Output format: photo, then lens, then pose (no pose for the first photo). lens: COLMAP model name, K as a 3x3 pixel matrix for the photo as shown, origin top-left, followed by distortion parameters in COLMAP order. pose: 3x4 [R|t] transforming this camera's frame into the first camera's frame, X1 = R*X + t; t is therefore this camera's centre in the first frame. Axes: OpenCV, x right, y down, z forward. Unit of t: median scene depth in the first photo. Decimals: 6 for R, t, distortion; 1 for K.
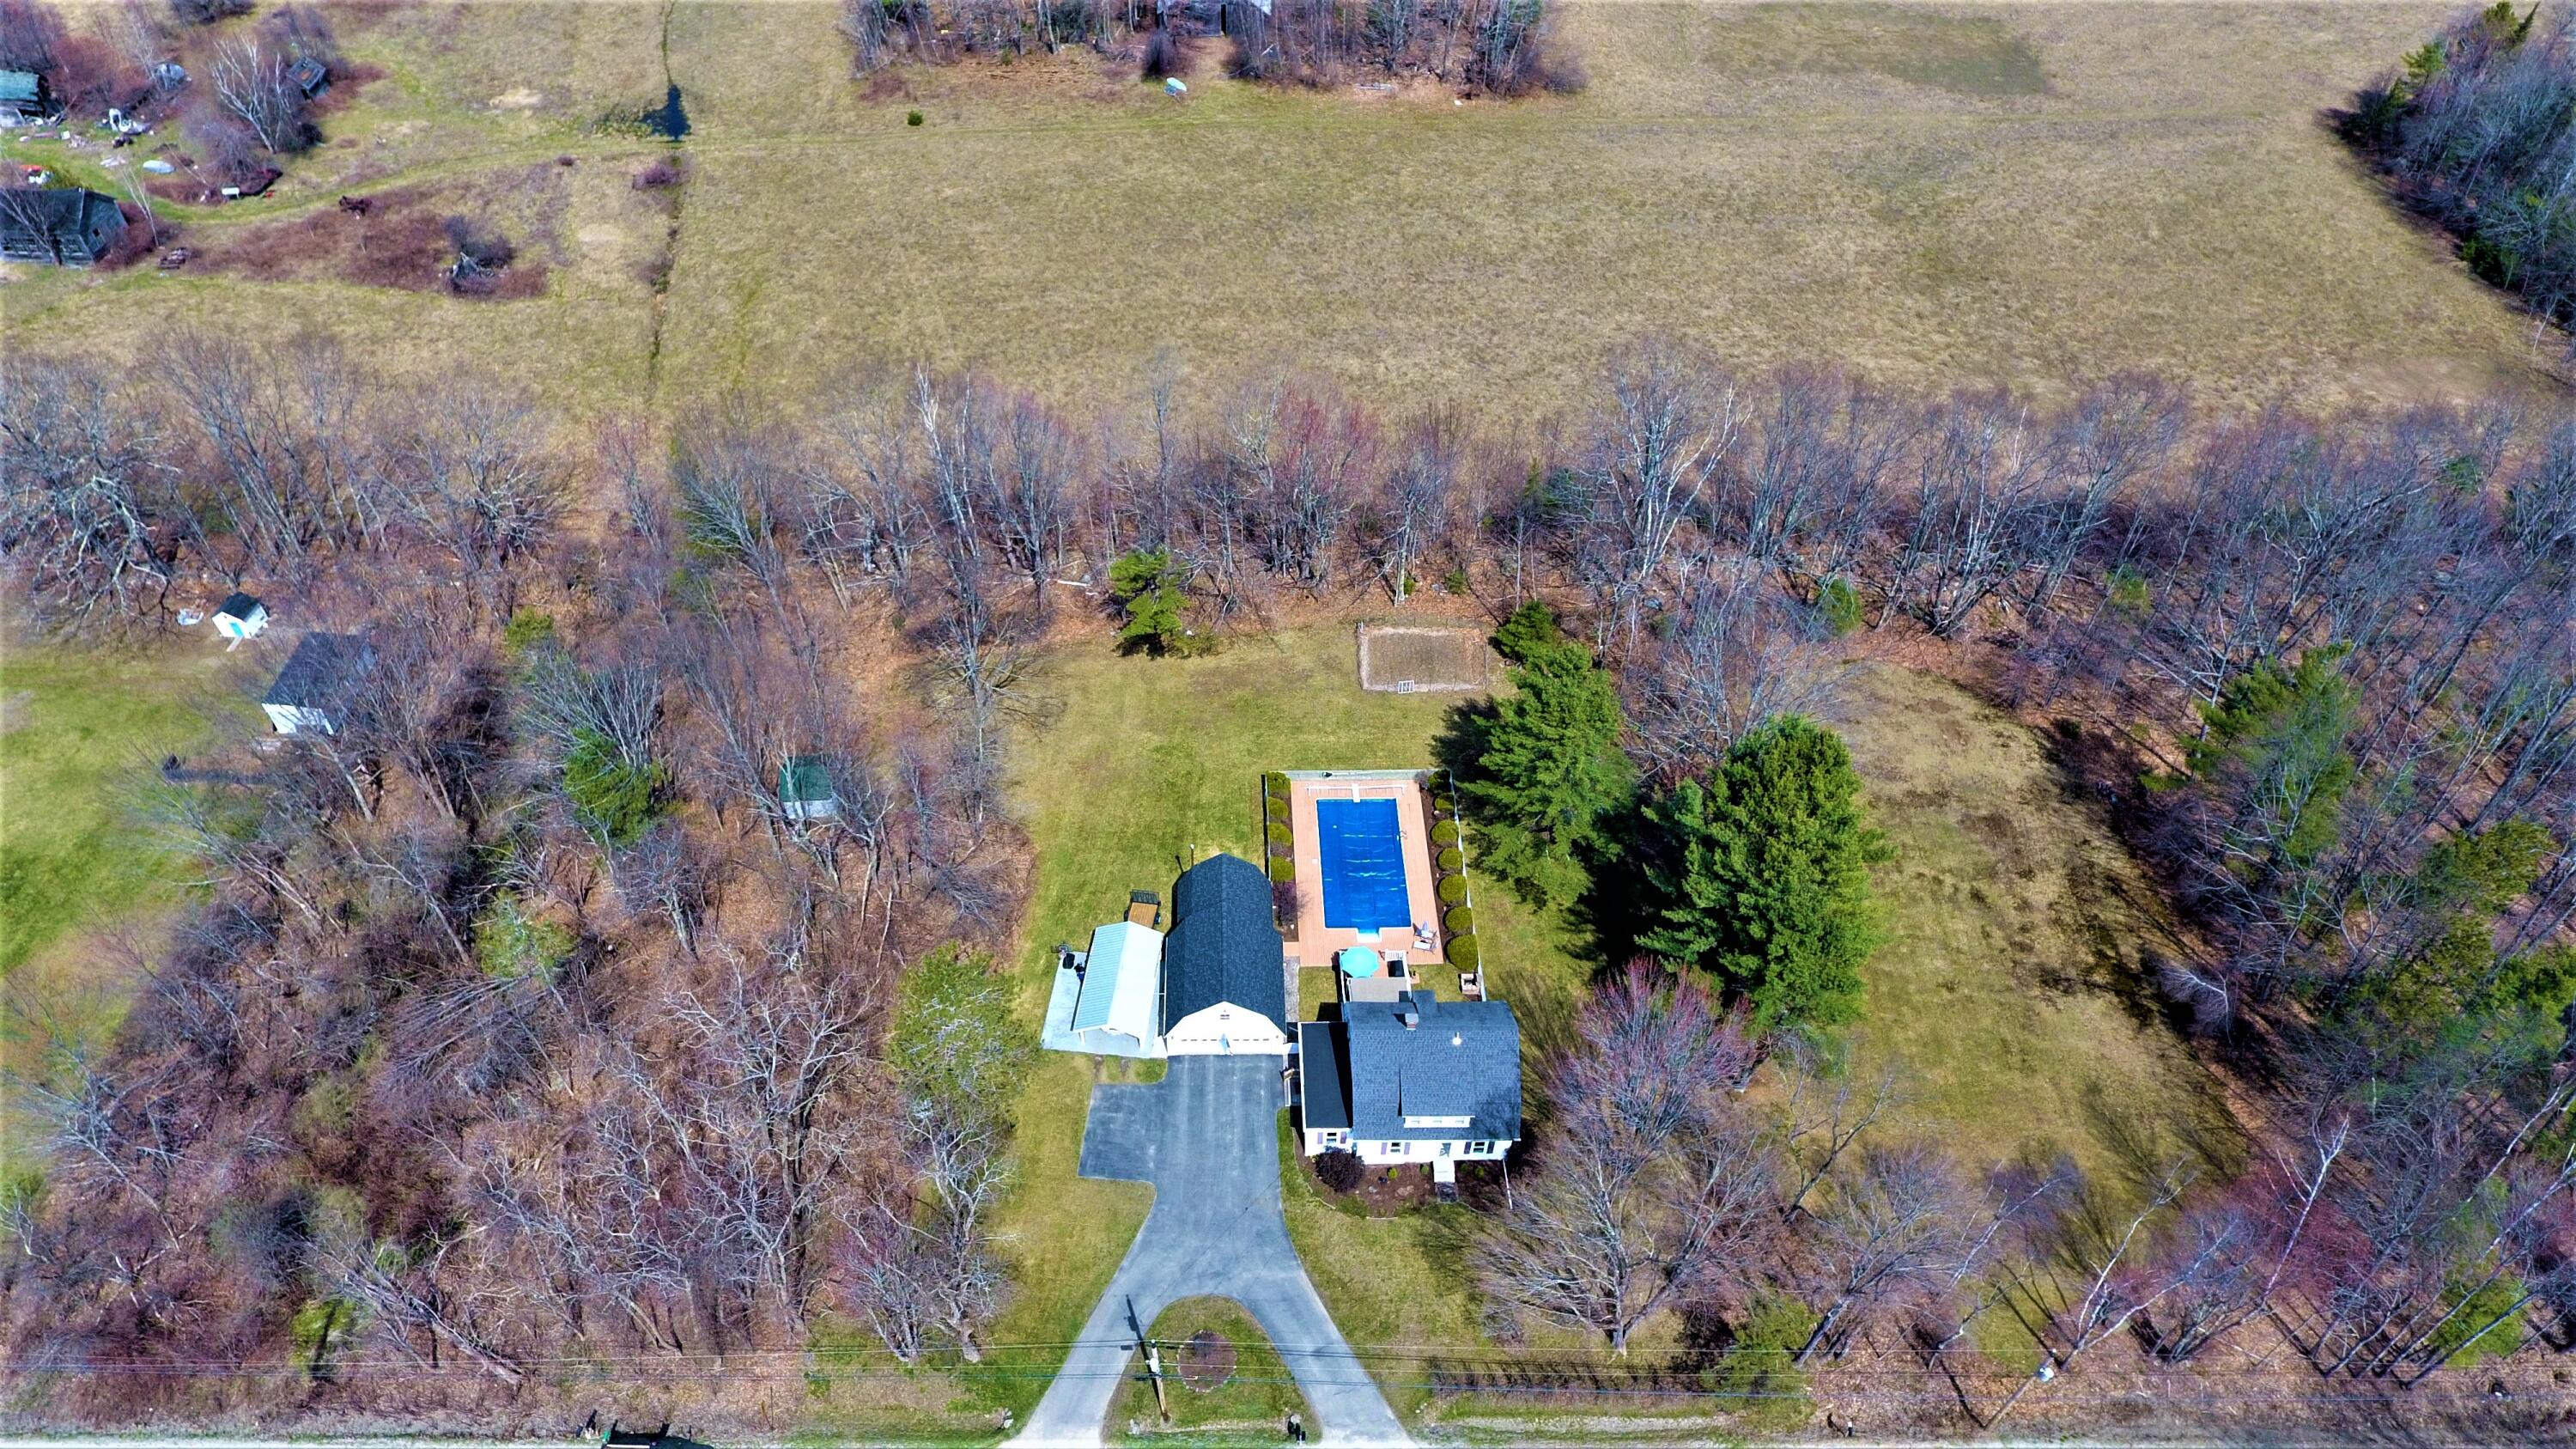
lens RADIAL K [[1519.1, 0, 1268.2], [0, 1519.1, 725.6], [0, 0, 1]] dist [0.000837, -0.002926]
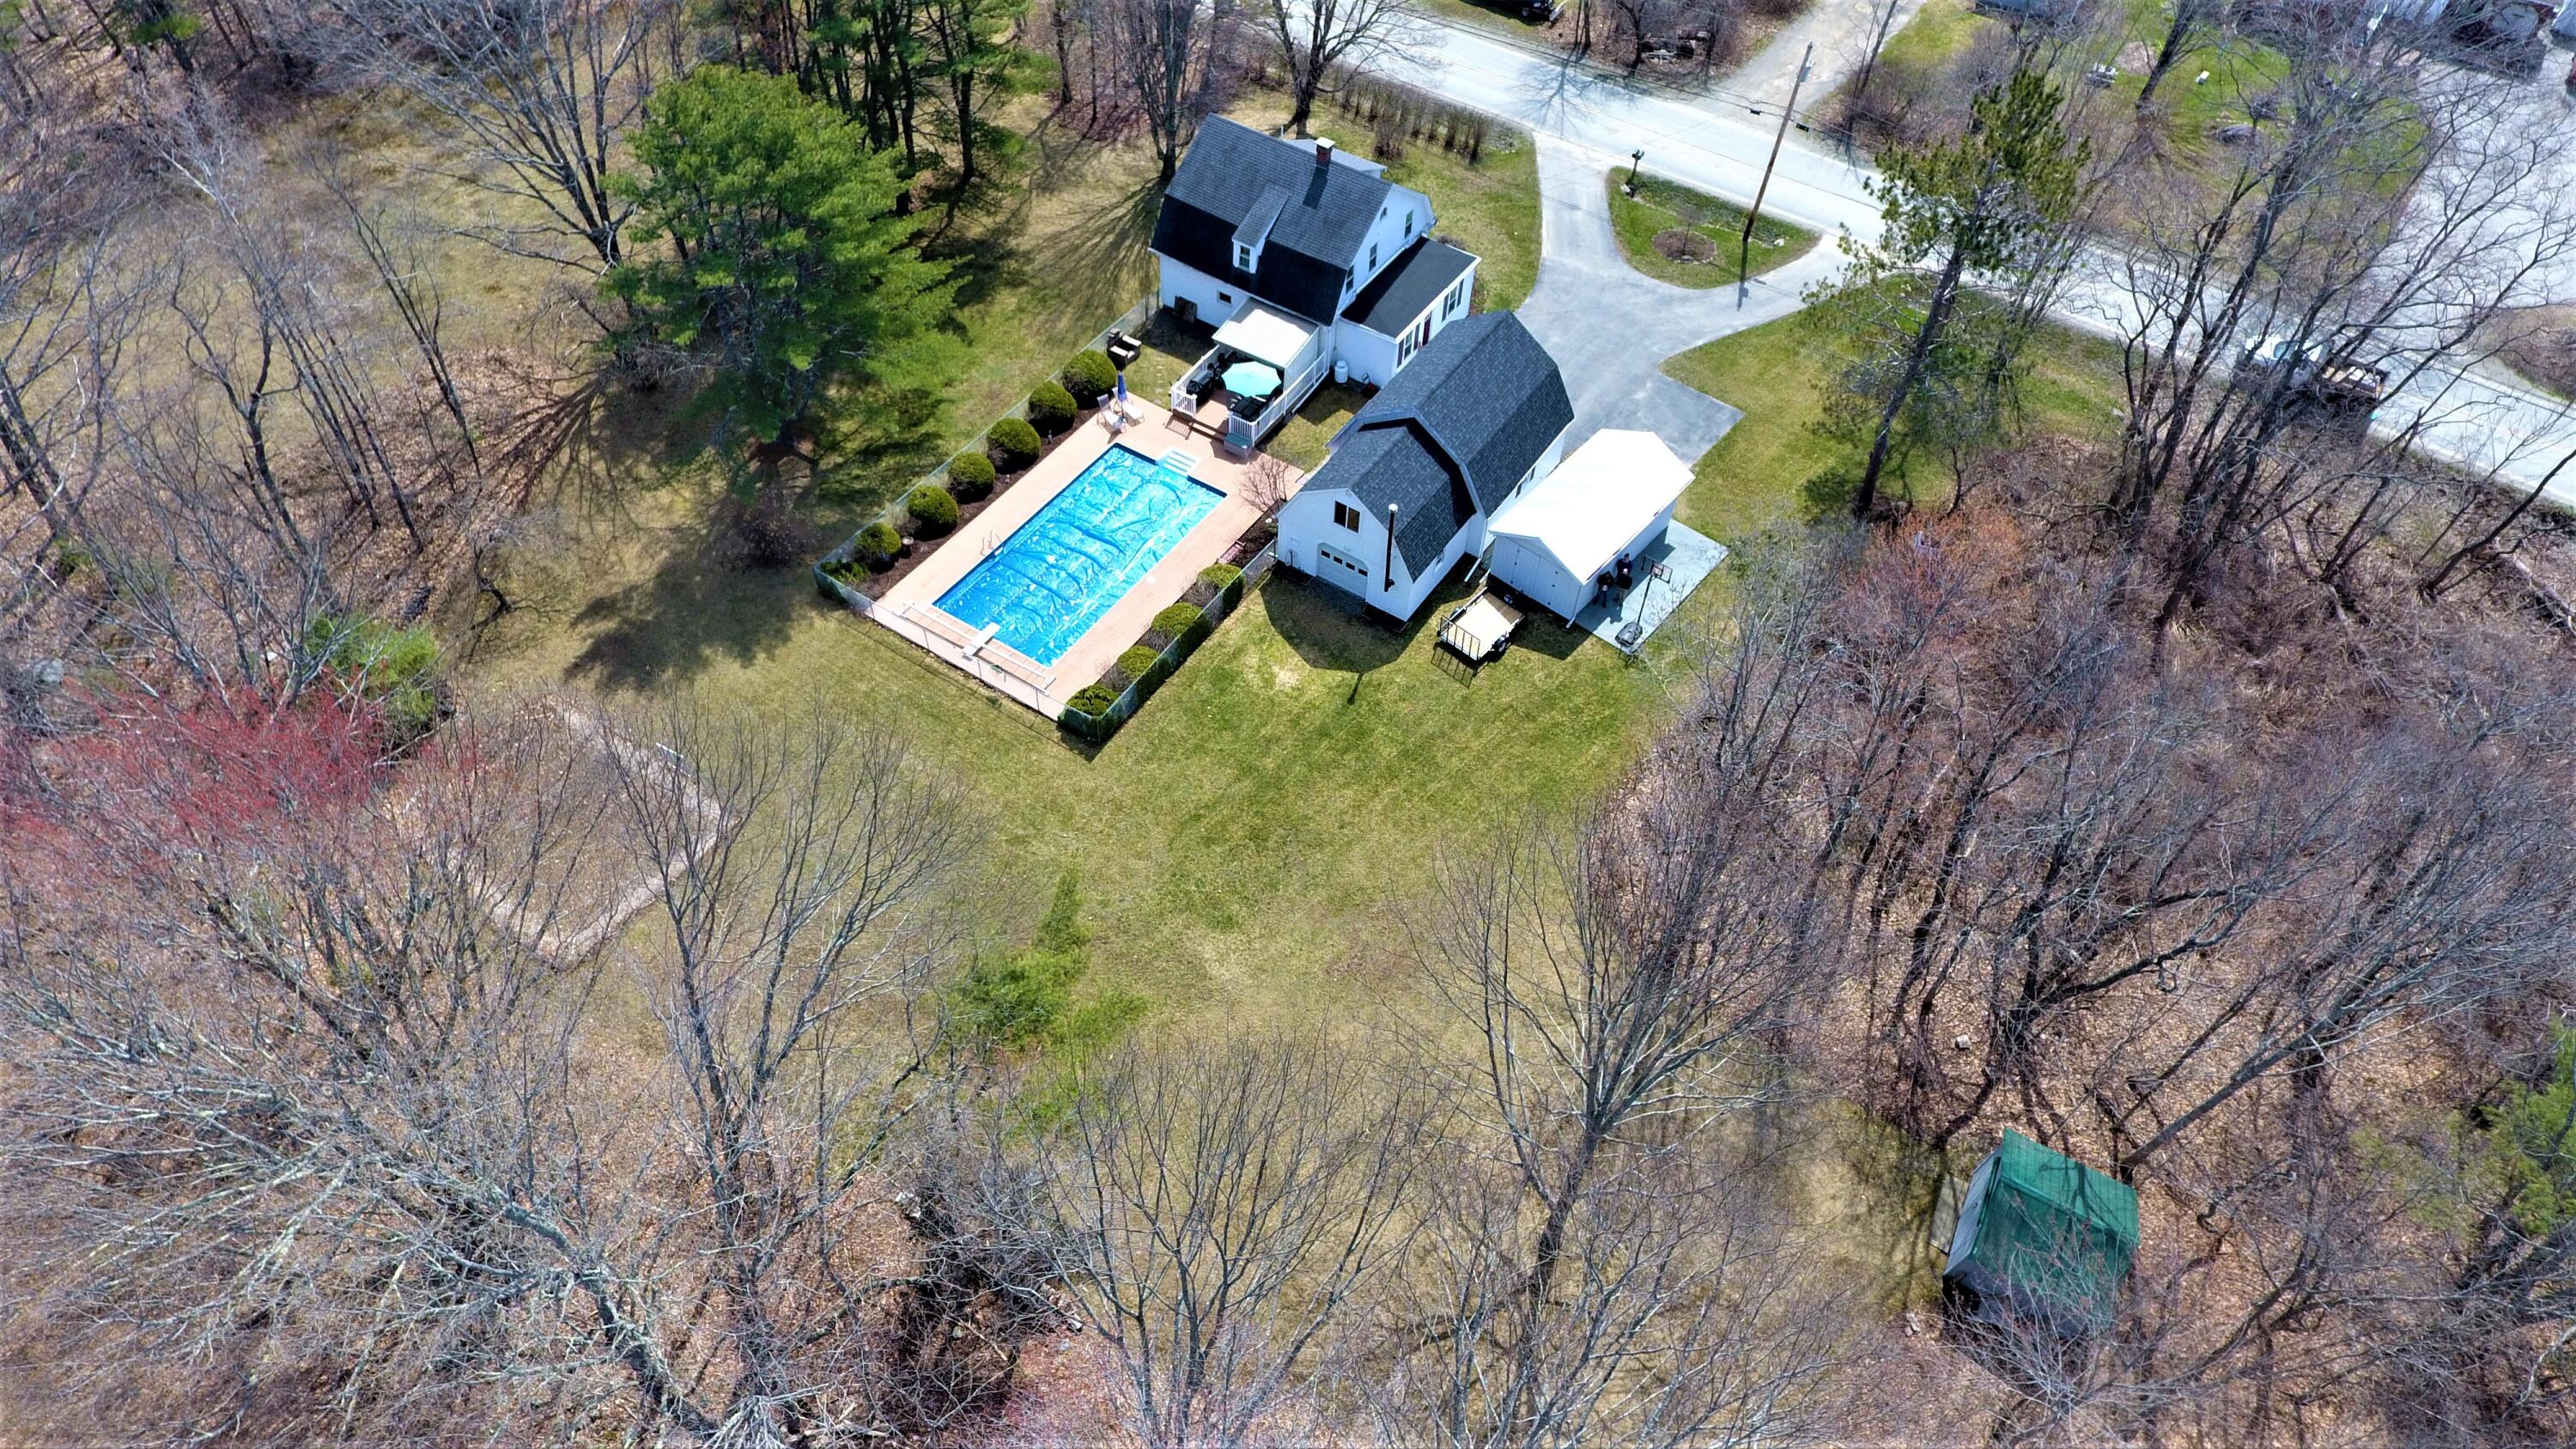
lens RADIAL K [[1500.6, 0, 1242.4], [0, 1500.6, 712.8], [0, 0, 1]] dist [0.018663, -0.000694]
pose [[-0.810265, -0.466744, 0.354430, -0.225212], [0.391083, 0.019808, 0.920142, -0.423826], [-0.436492, 0.884170, 0.166486, 0.975249]]
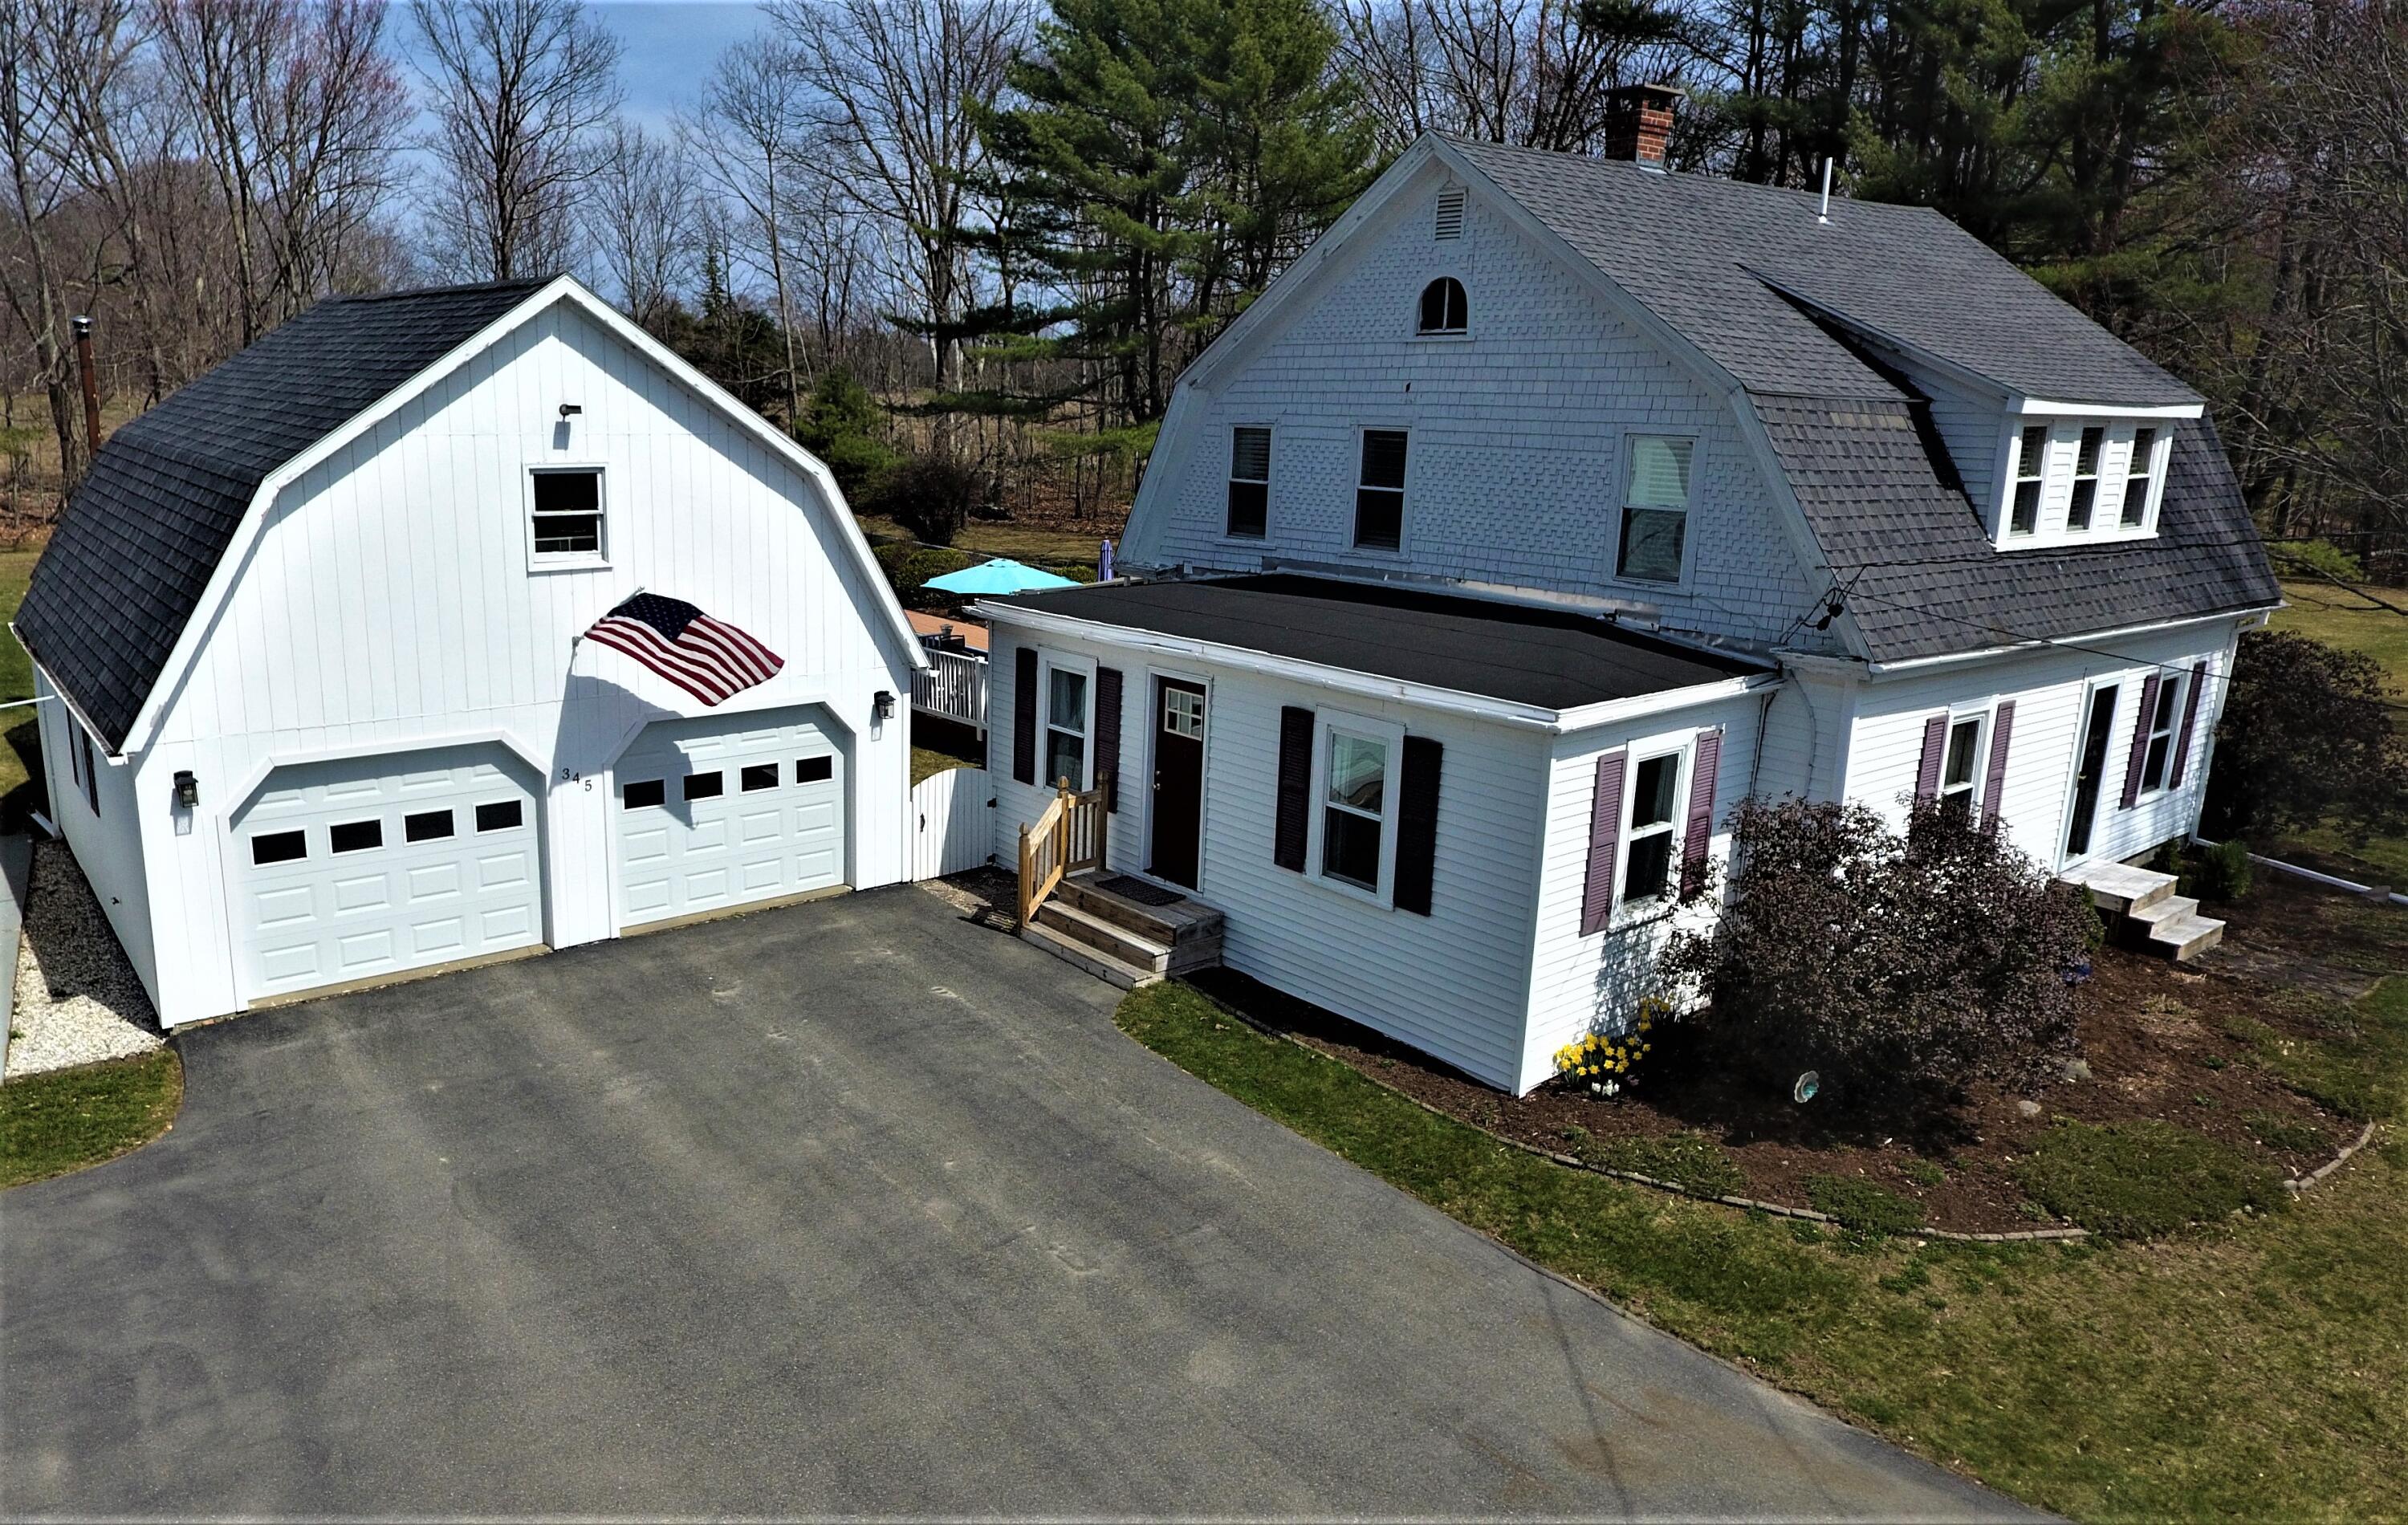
lens RADIAL K [[1594.2, 0, 1030.8], [0, 1594.2, 765.6], [0, 0, 1]] dist [-0.002227, 0.000162]
pose [[0.815369, -0.140763, 0.561569, -0.073232], [0.403736, 0.833457, -0.377289, 0.259721], [-0.414936, 0.534355, 0.736406, 0.796752]]
